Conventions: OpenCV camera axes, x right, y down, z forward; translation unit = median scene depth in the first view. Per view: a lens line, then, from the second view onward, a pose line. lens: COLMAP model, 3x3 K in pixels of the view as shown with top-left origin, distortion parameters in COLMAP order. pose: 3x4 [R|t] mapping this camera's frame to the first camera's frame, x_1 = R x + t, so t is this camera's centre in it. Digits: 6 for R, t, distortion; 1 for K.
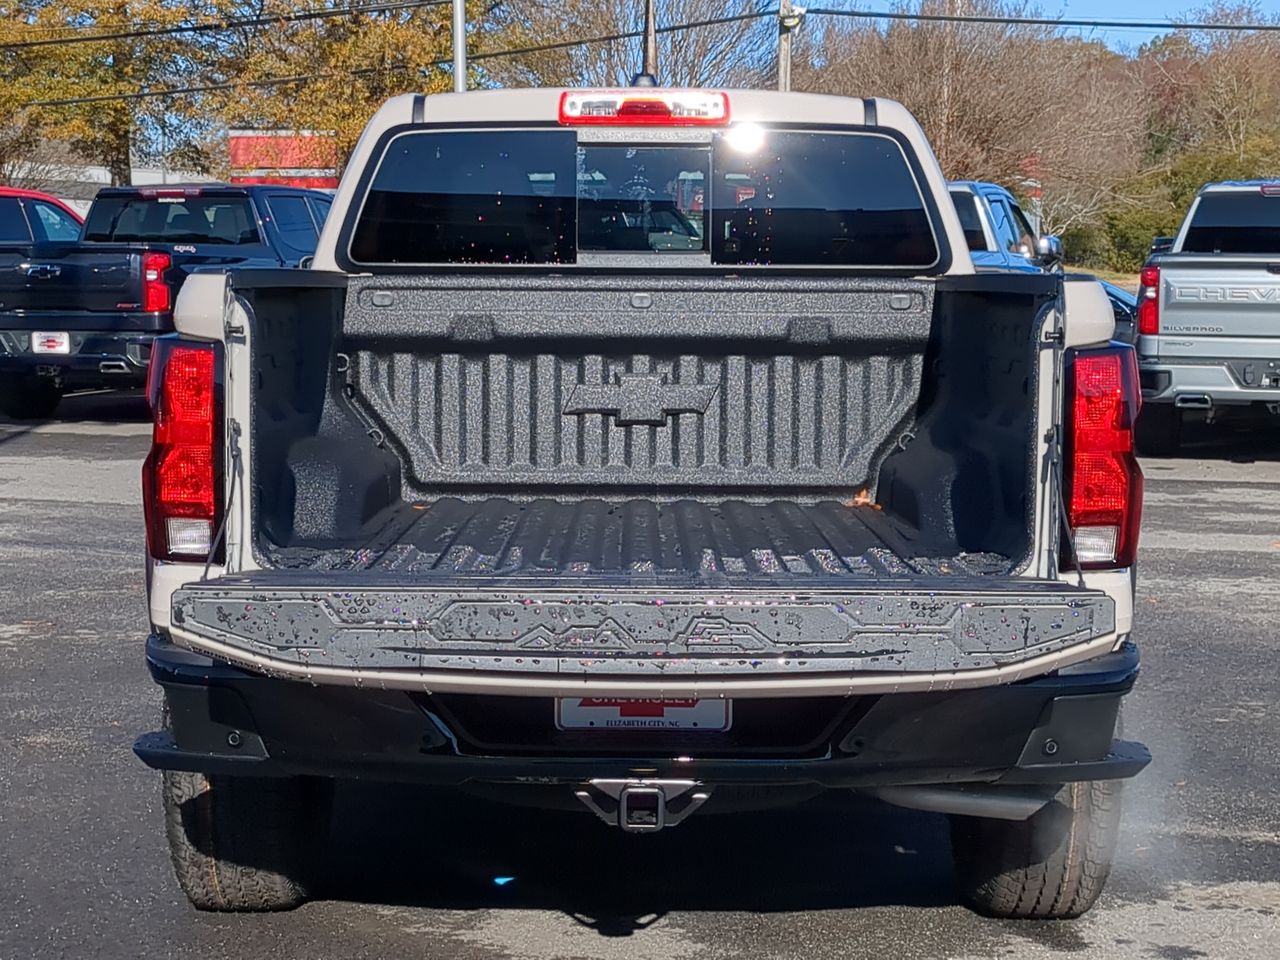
lens RADIAL K [[2352.1, 0, 640.0], [0, 2352.1, 480.0], [0, 0, 1]] dist [0.090917, 0.040013]
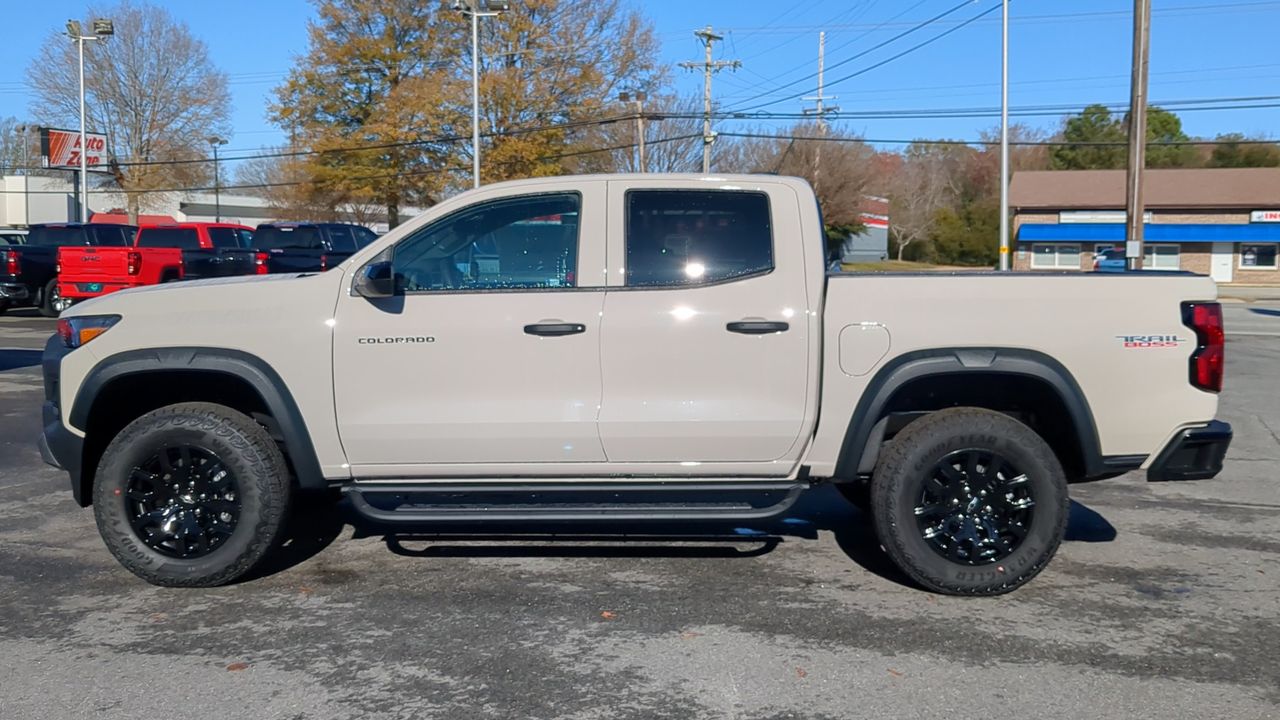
lens RADIAL K [[1213.8, 0, 640.0], [0, 1213.8, 360.0], [0, 0, 1]] dist [0.036925, -0.012318]
pose [[0.999051, 0.008992, -0.042617, 0.224358], [-0.009327, 0.999927, -0.007684, 0.014513], [0.042545, 0.008074, 0.999062, -0.174963]]
